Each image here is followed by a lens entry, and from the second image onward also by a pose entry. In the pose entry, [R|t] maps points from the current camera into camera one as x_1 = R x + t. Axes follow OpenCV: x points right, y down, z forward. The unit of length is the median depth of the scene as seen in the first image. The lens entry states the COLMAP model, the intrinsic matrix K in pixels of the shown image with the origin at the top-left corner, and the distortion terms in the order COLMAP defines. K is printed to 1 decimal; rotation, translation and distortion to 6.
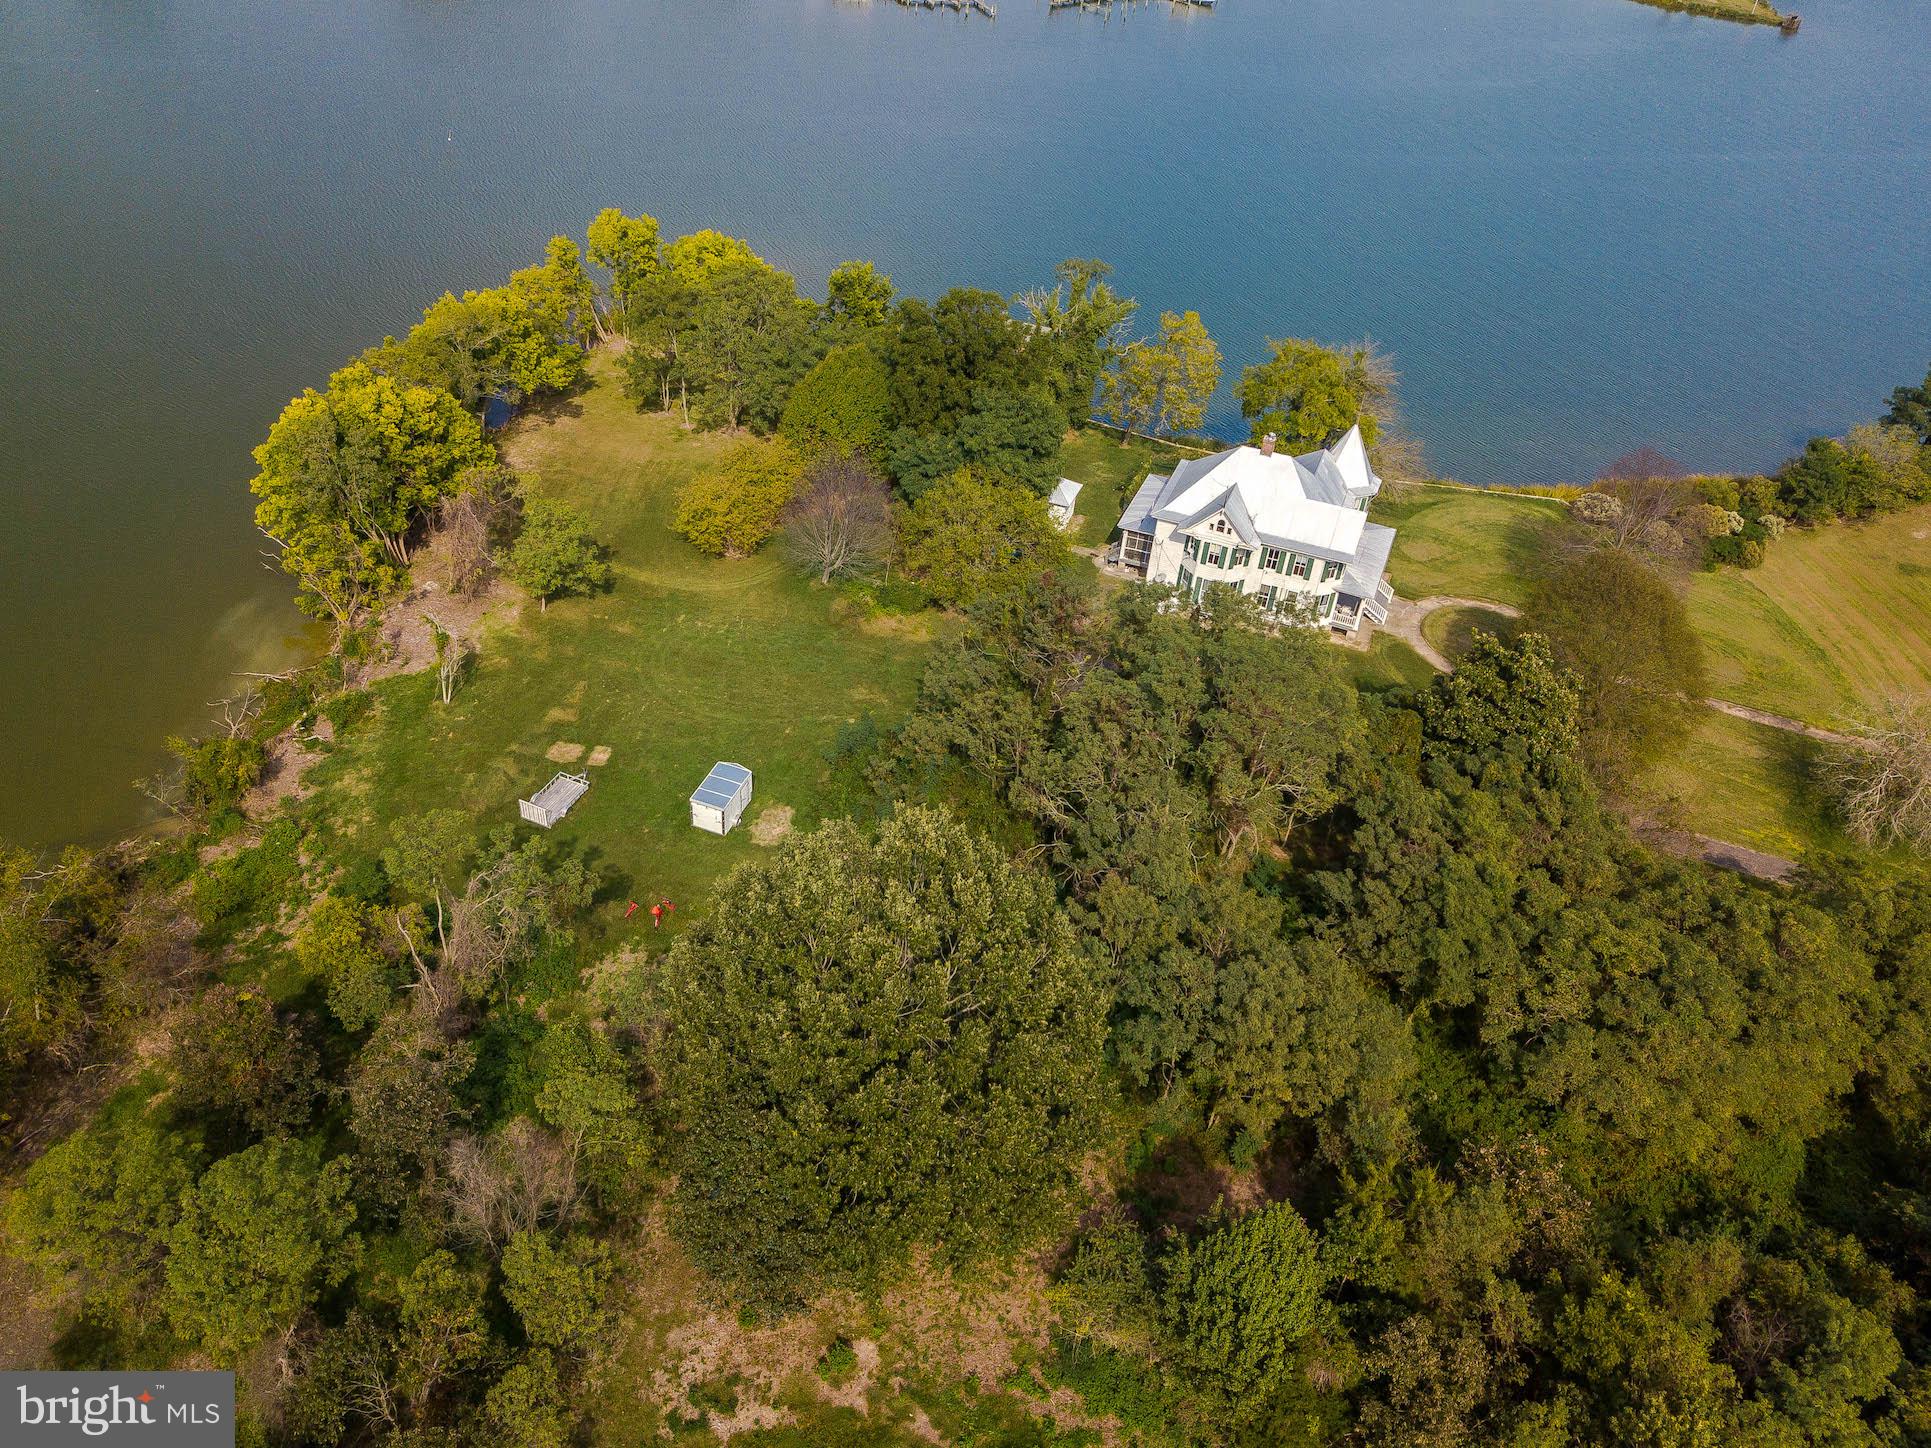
lens RADIAL K [[1510.4, 0, 968.3], [0, 1510.4, 734.4], [0, 0, 1]] dist [0.008491, -0.003674]
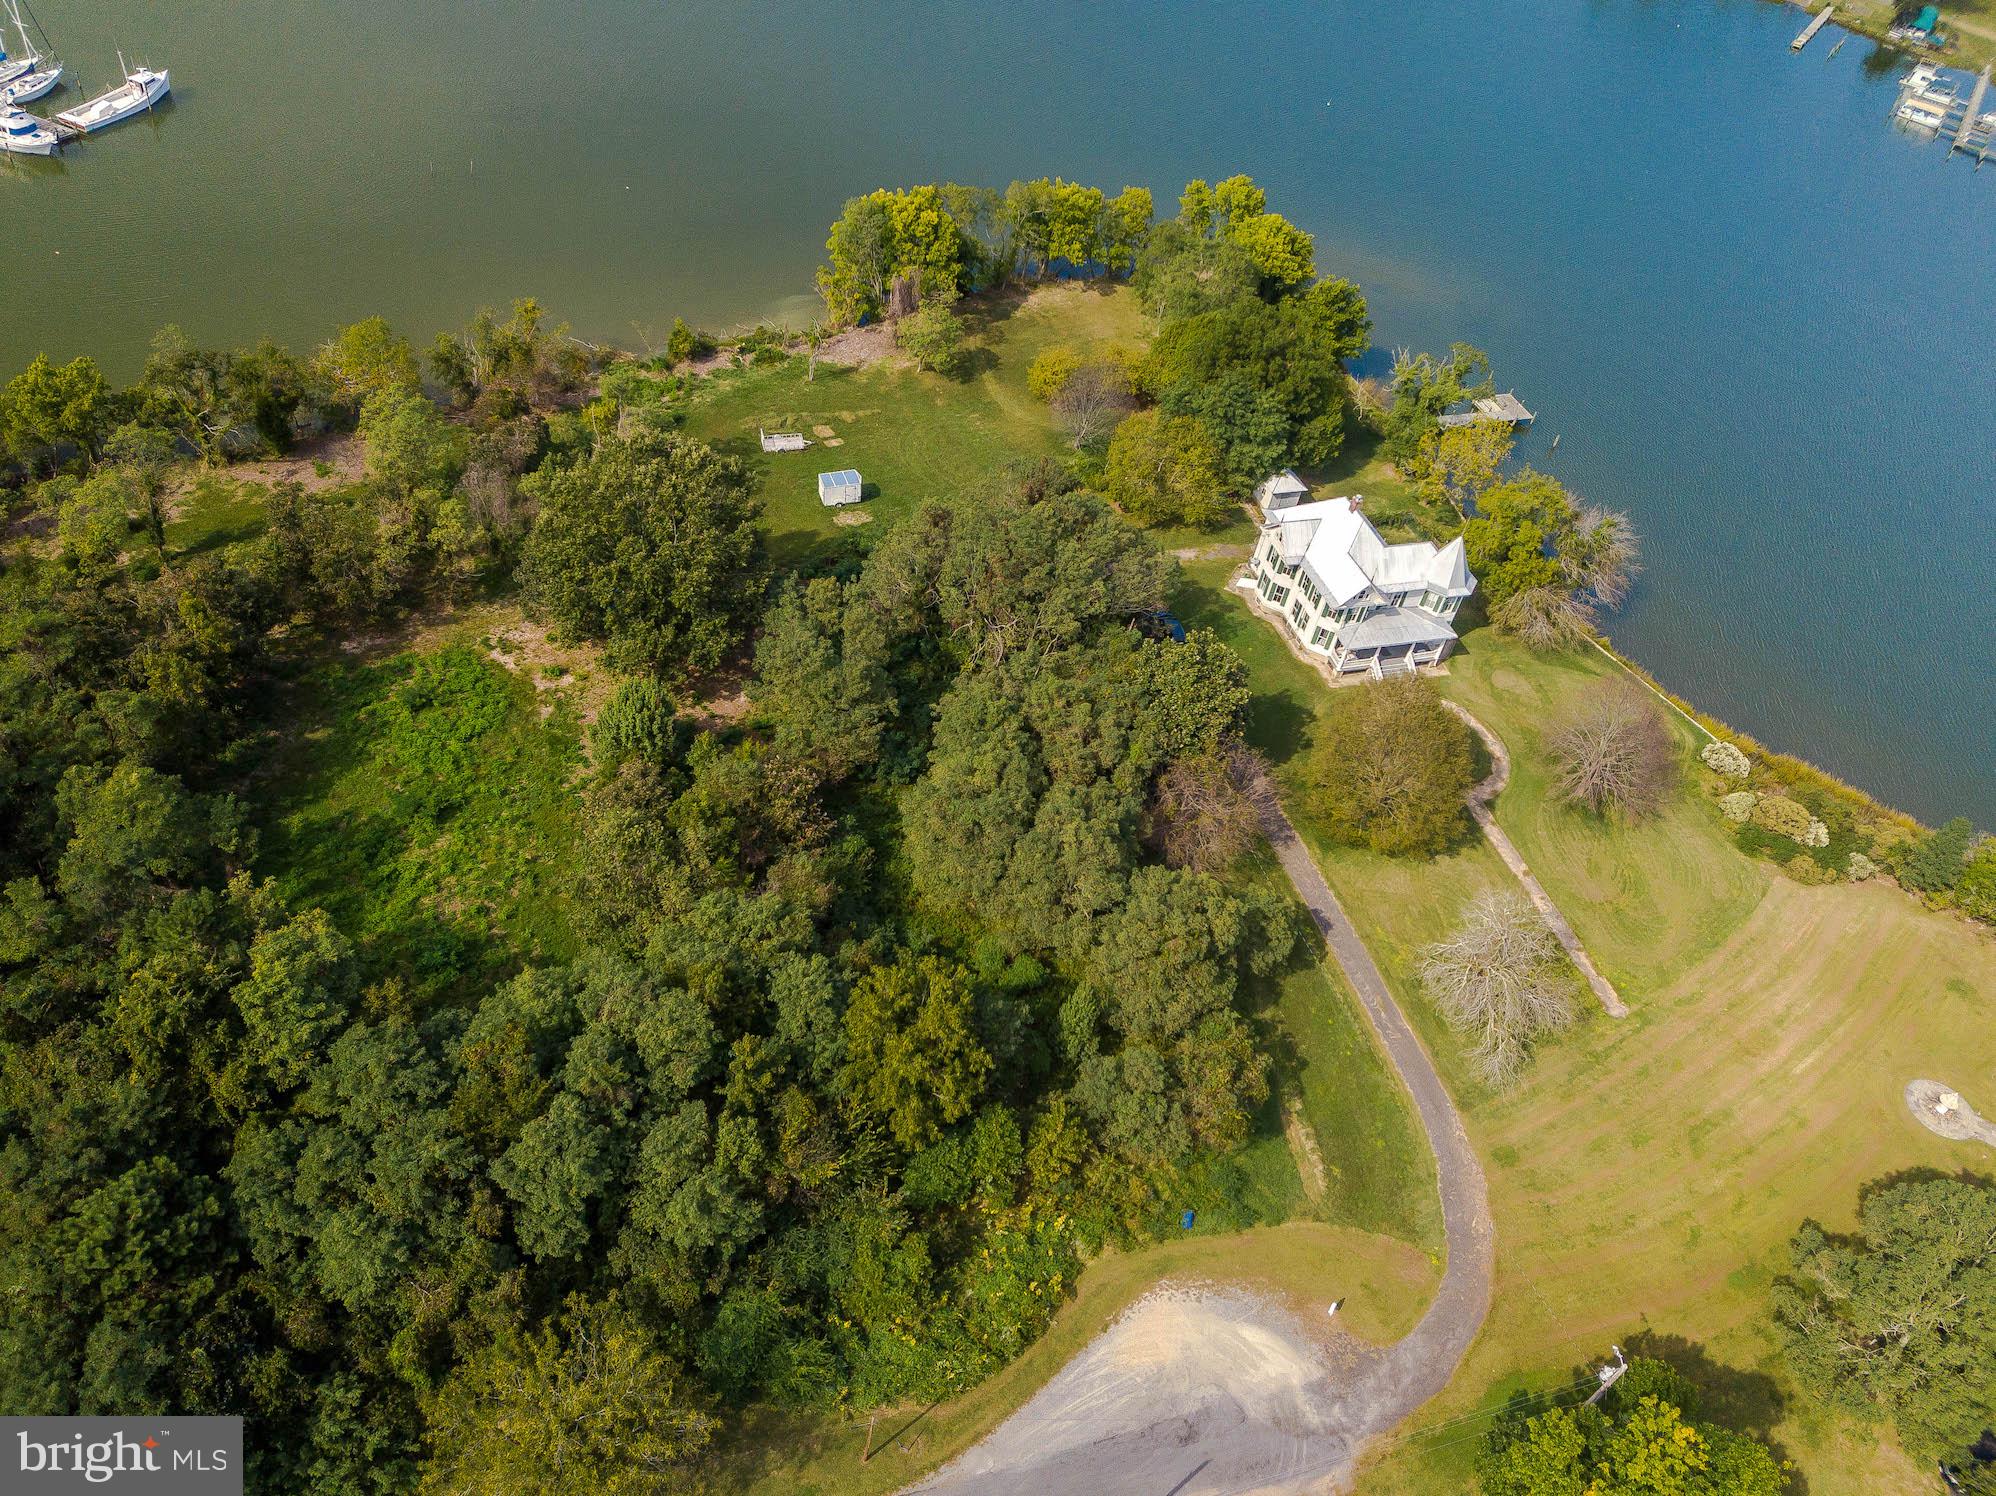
lens RADIAL K [[1561.3, 0, 1000.9], [0, 1561.3, 758.7], [0, 0, 1]] dist [0.008491, -0.003674]
pose [[0.631009, 0.551245, -0.545854, 0.982063], [-0.533228, 0.819253, 0.210931, -0.158233], [0.563467, 0.157966, 0.810896, -0.206885]]
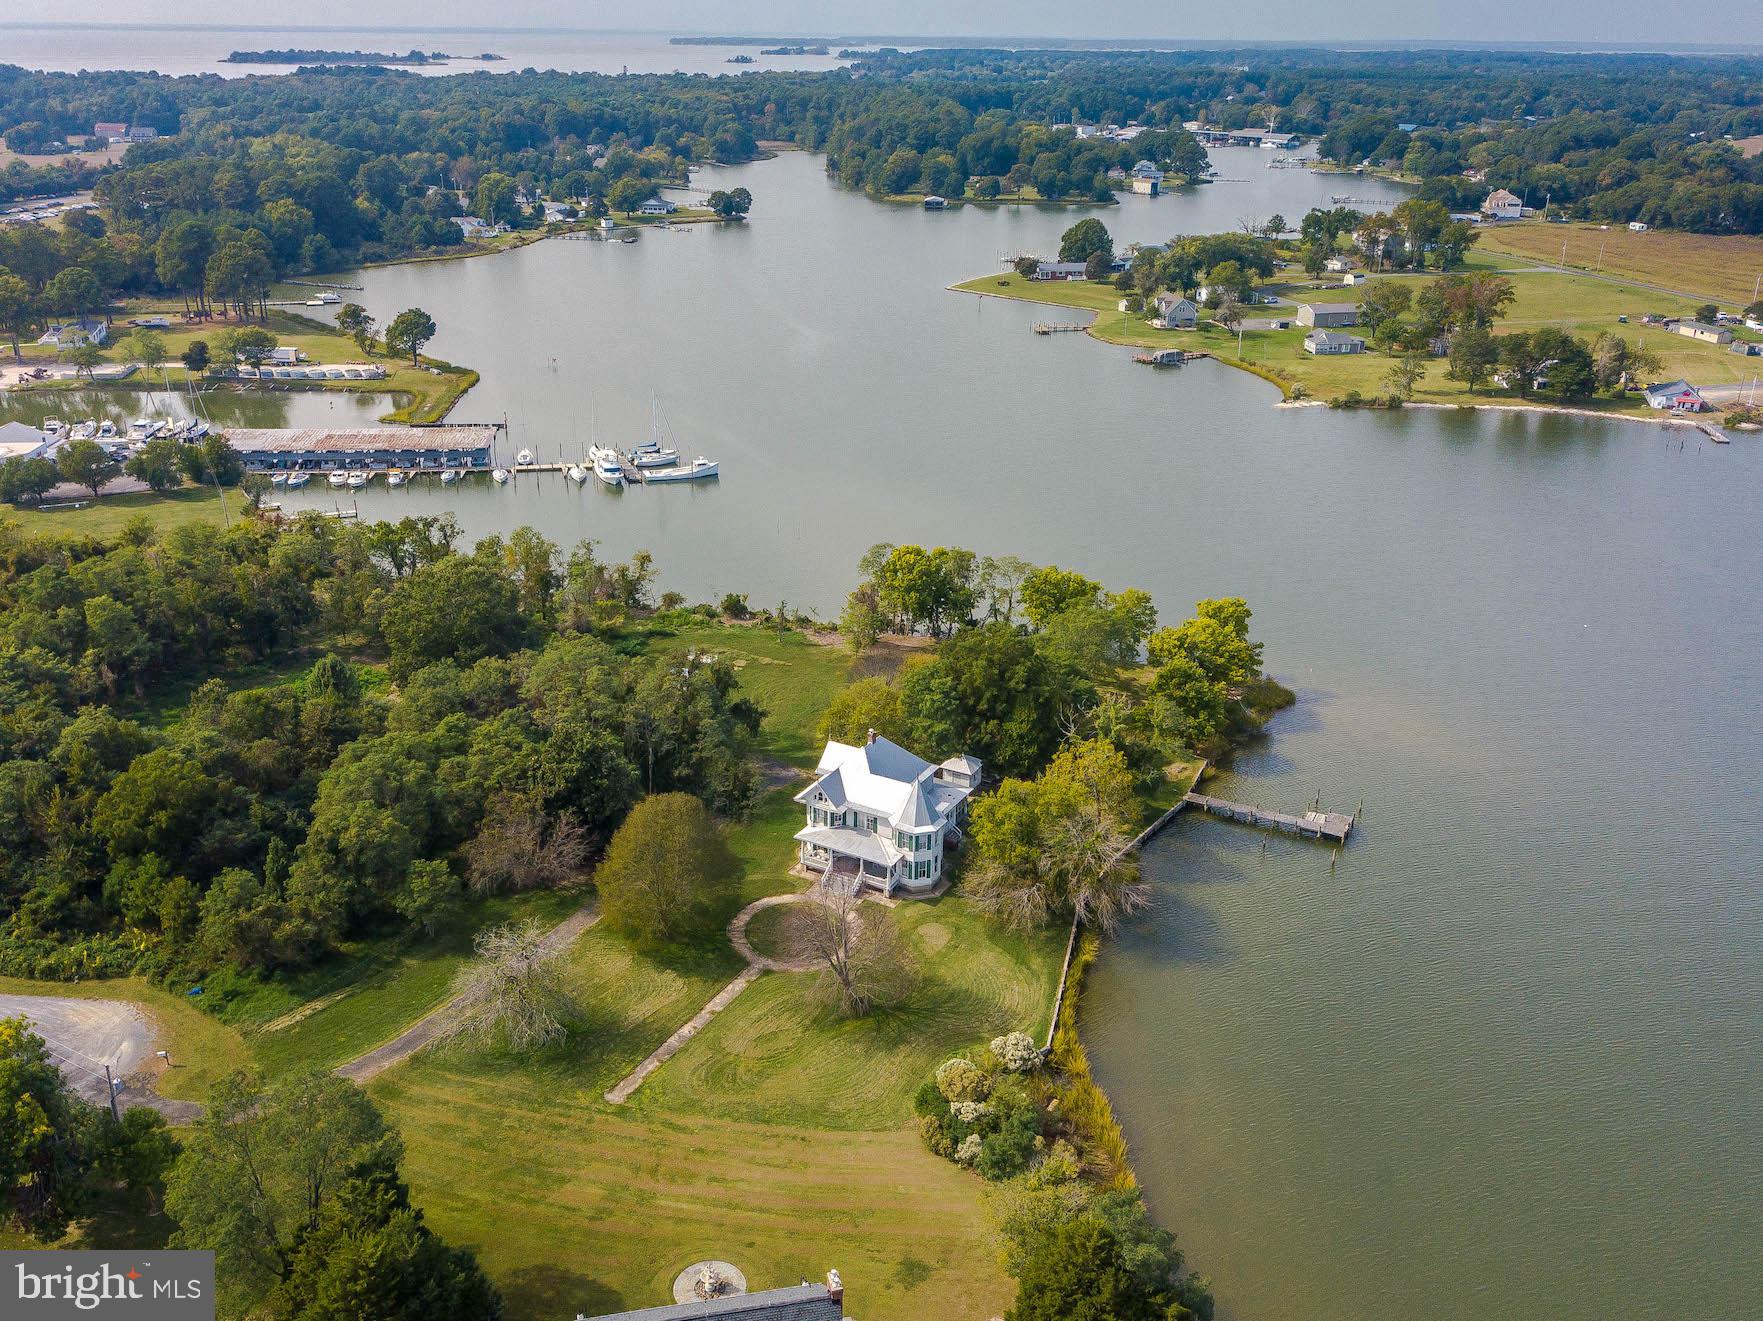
lens RADIAL K [[1545.8, 0, 875.5], [0, 1545.8, 657.1], [0, 0, 1]] dist [0.014546, -0.023062]
pose [[-0.152432, 0.300510, -0.941519, 1.874095], [-0.612464, 0.718951, 0.328630, -0.877089], [0.775663, 0.626740, 0.074460, 0.993286]]
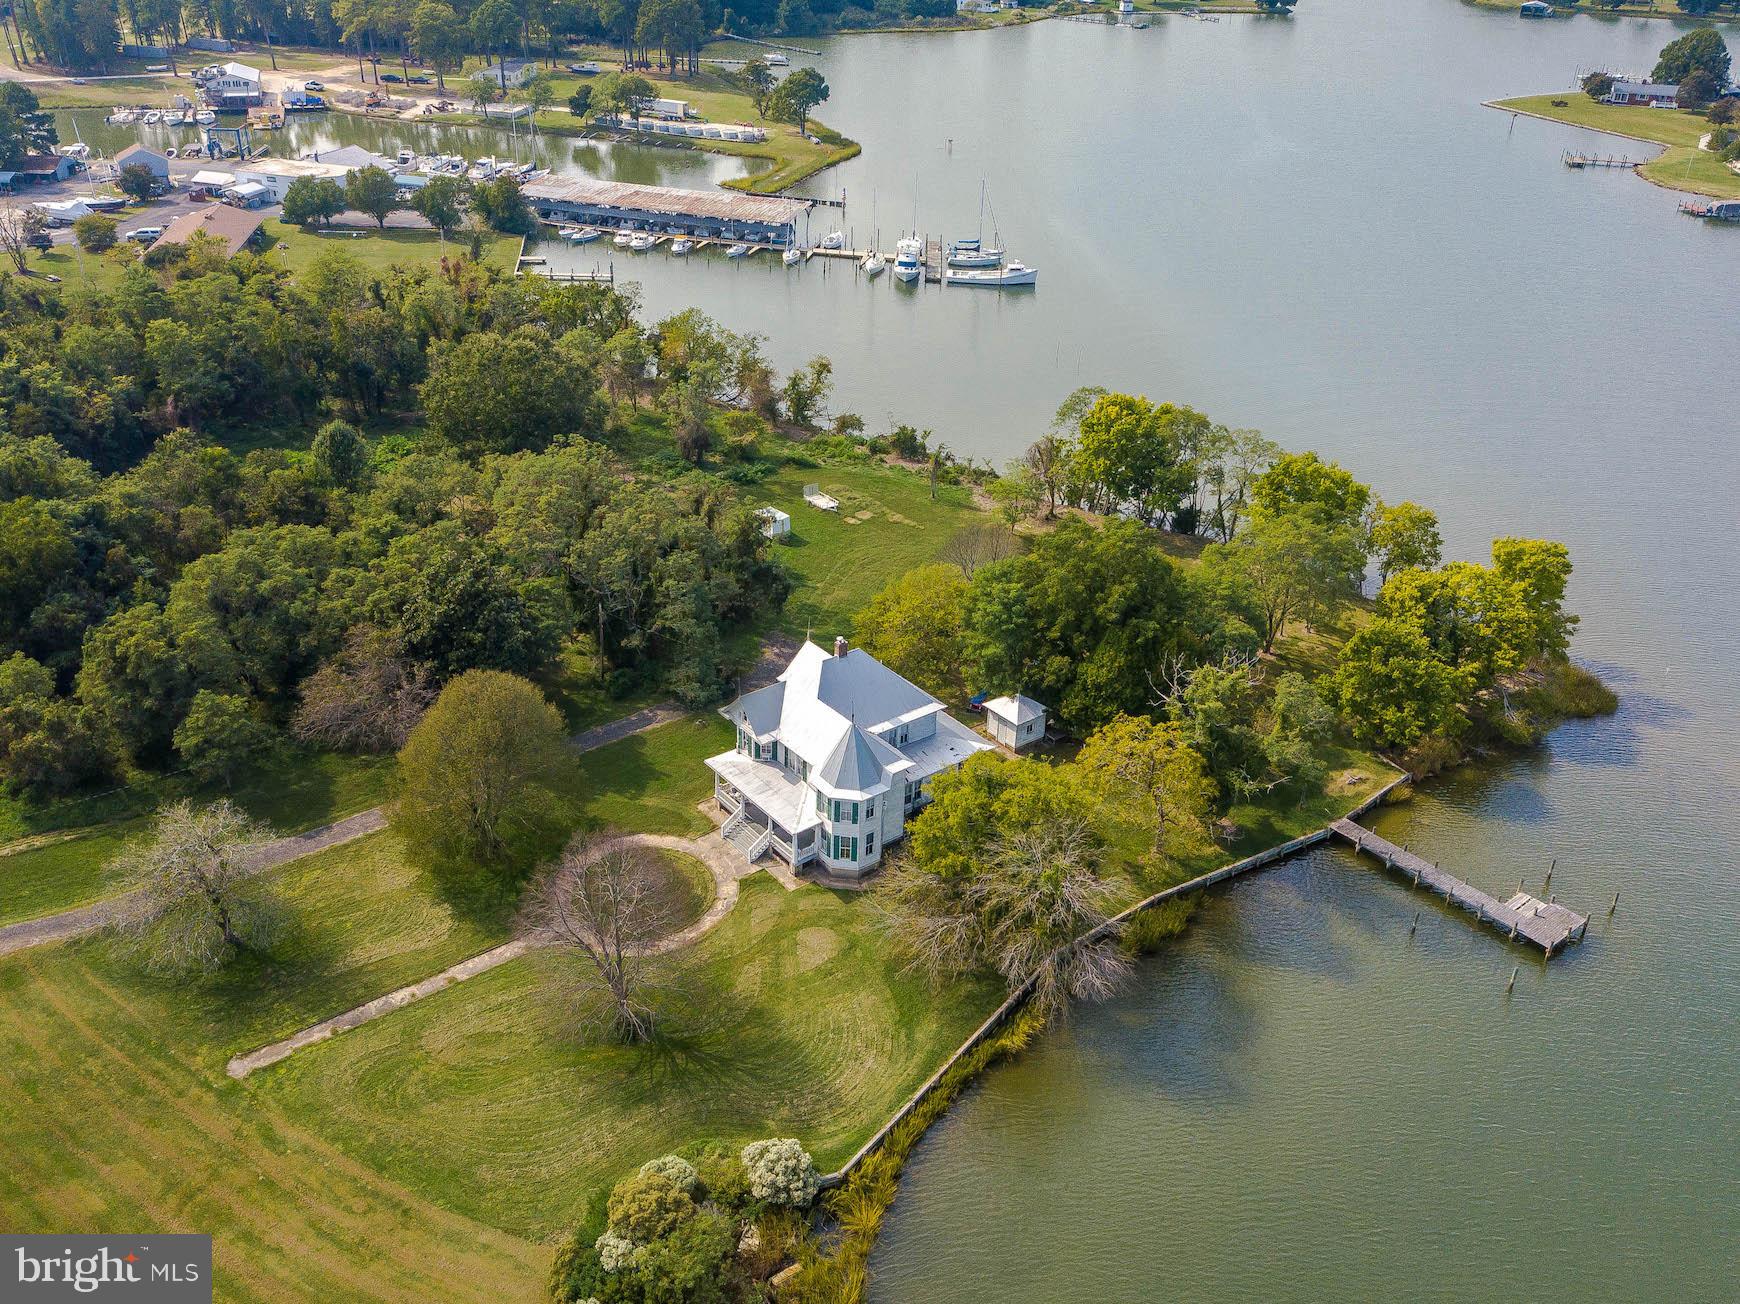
lens RADIAL K [[1546.2, 0, 866.2], [0, 1546.2, 649.4], [0, 0, 1]] dist [0.006502, -0.008821]
pose [[-0.521795, 0.327880, -0.787544, 1.212489], [-0.564665, 0.559247, 0.606957, -0.999556], [0.639440, 0.761405, -0.106670, 1.328284]]
